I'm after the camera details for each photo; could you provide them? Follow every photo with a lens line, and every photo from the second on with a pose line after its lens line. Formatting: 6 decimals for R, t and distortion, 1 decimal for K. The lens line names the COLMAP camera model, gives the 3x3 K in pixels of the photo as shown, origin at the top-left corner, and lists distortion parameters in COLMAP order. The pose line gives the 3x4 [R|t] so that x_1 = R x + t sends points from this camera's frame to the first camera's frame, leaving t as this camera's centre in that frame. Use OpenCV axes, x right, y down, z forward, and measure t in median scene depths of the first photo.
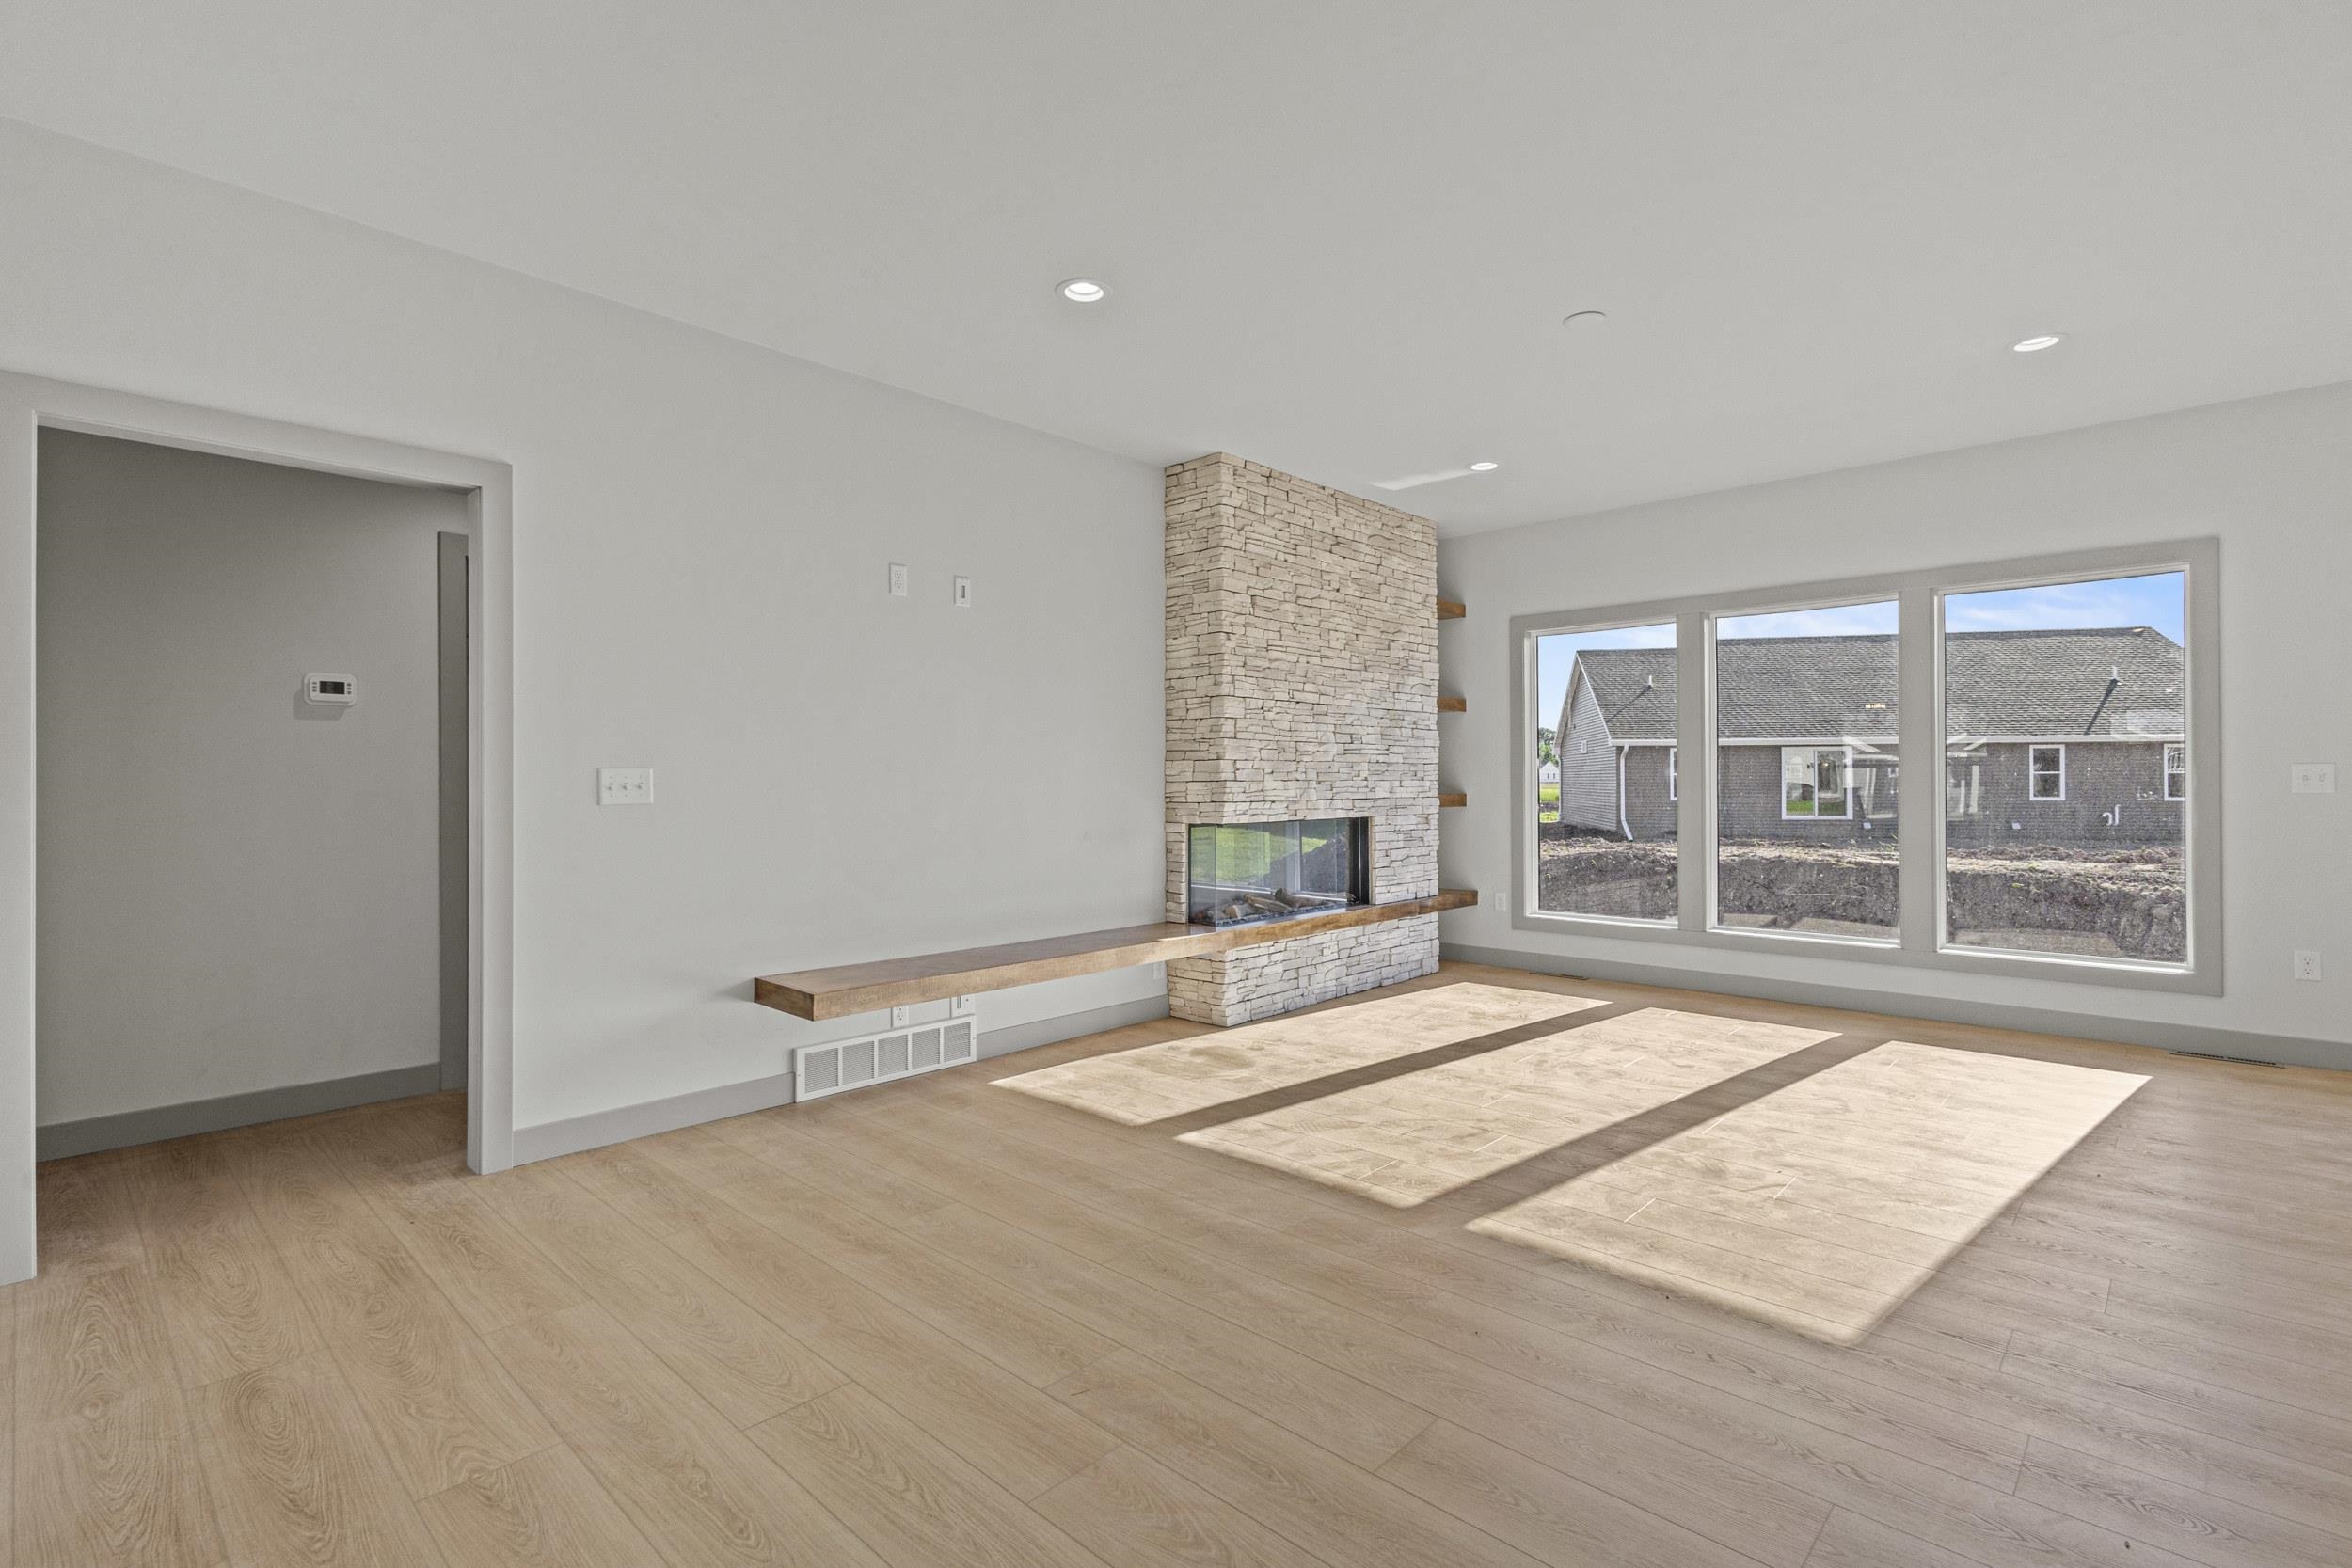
lens RADIAL K [[1085.3, 0, 1169.4], [0, 1085.3, 777.1], [0, 0, 1]] dist [0.008843, 0.000361]
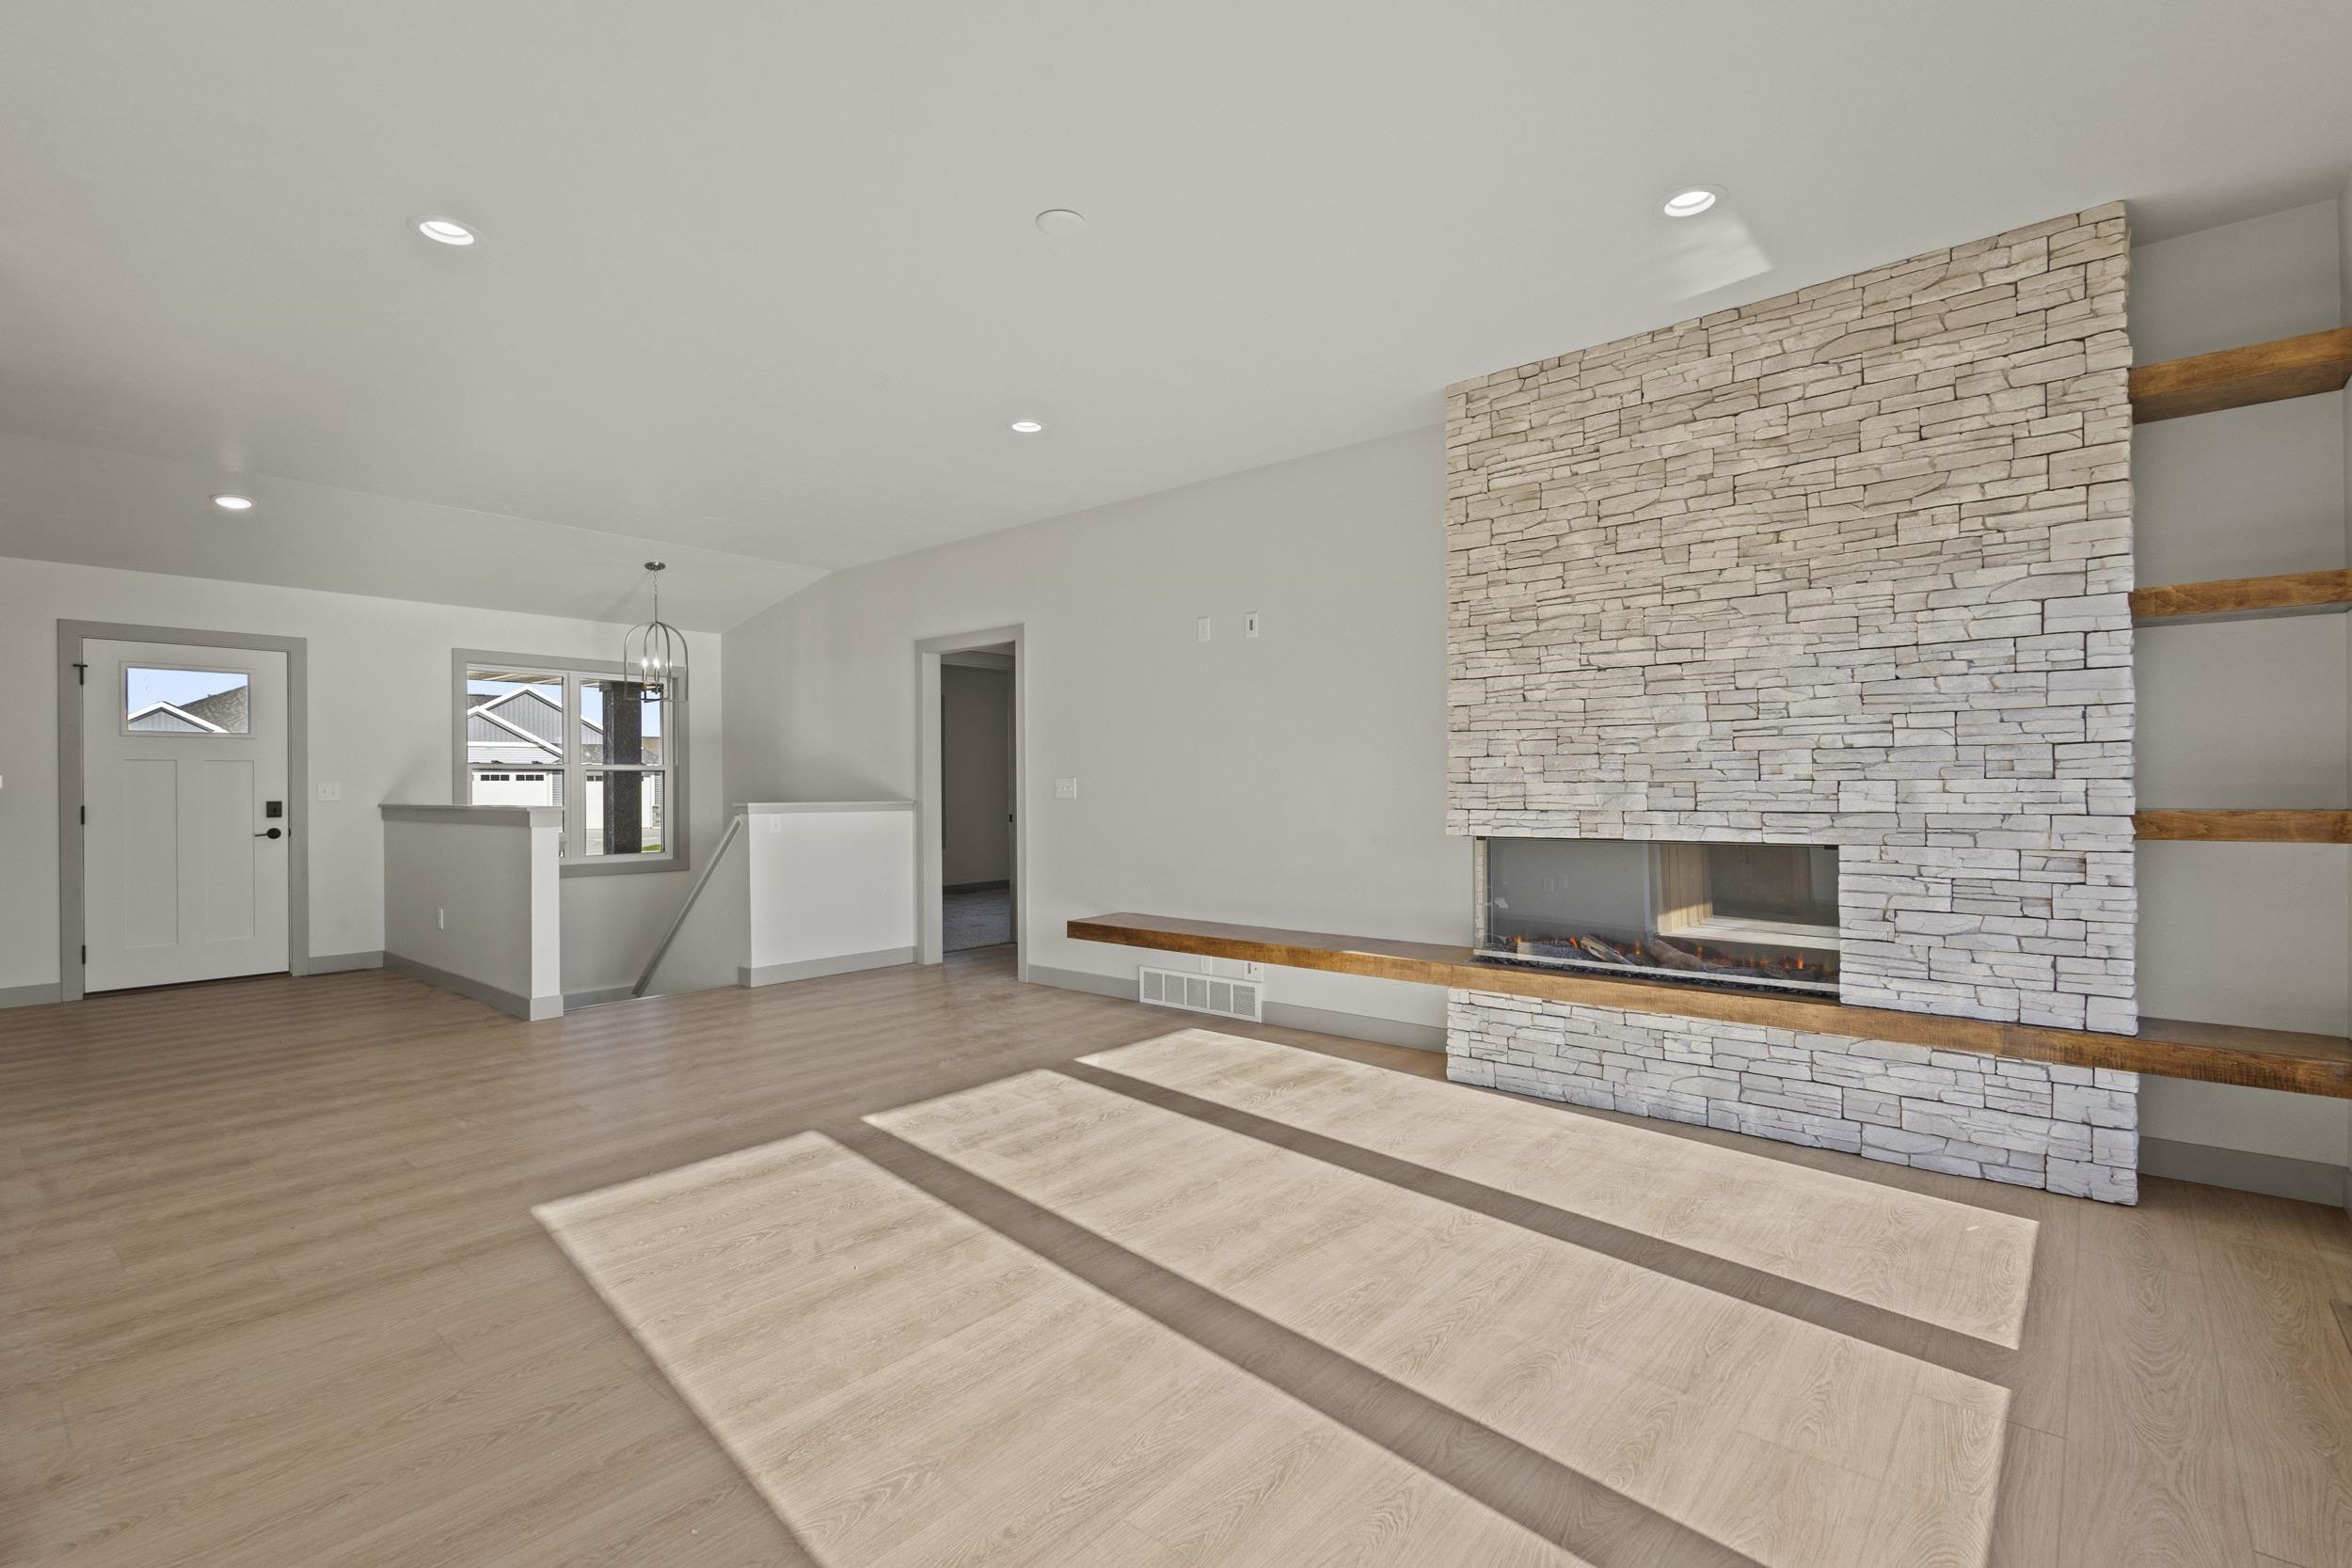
lens RADIAL K [[1076.3, 0, 1172.6], [0, 1076.3, 785.1], [0, 0, 1]] dist [0.006857, 0.000278]
pose [[0.047297, 0.001404, -0.998880, 0.797262], [0.010463, 0.999943, 0.001901, 0.001033], [0.998826, -0.010541, 0.047280, 0.694458]]
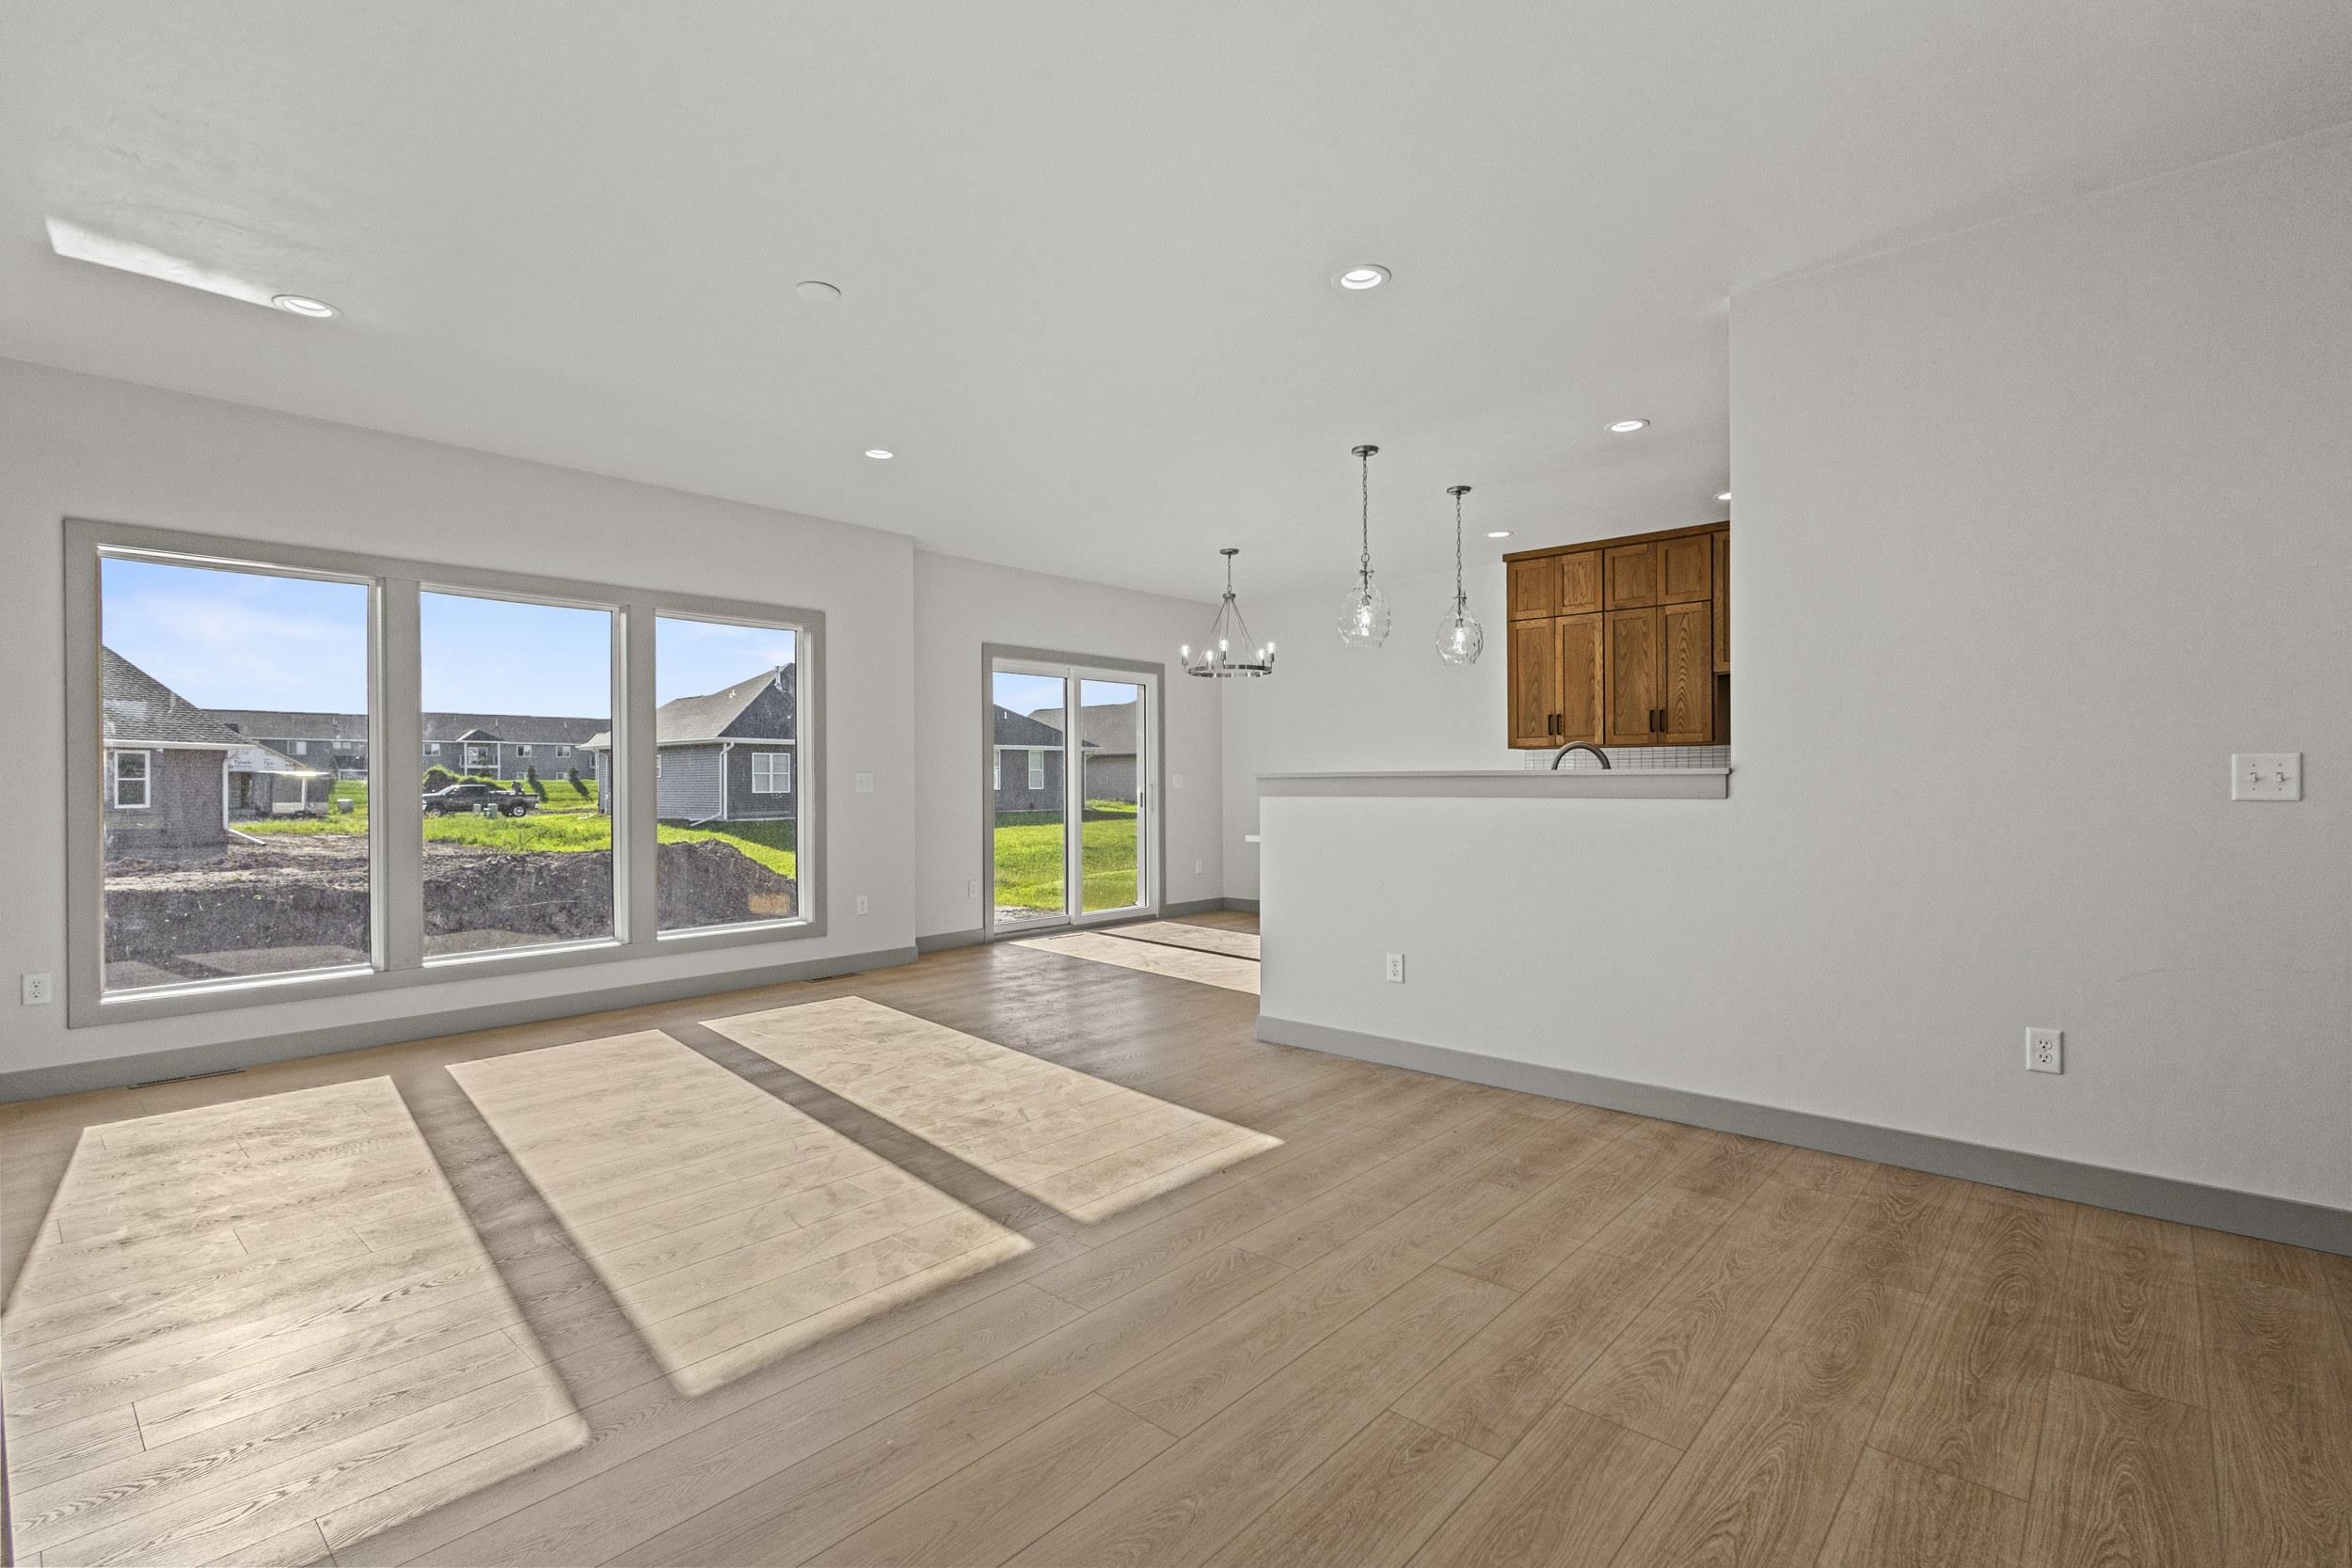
lens RADIAL K [[1076.3, 0, 1172.6], [0, 1076.3, 785.1], [0, 0, 1]] dist [0.006857, 0.000278]
pose [[-0.026374, -0.000628, 0.999652, -0.370017], [0.001223, 0.999999, 0.000661, 0.003933], [-0.999651, 0.001240, -0.026373, 0.480803]]
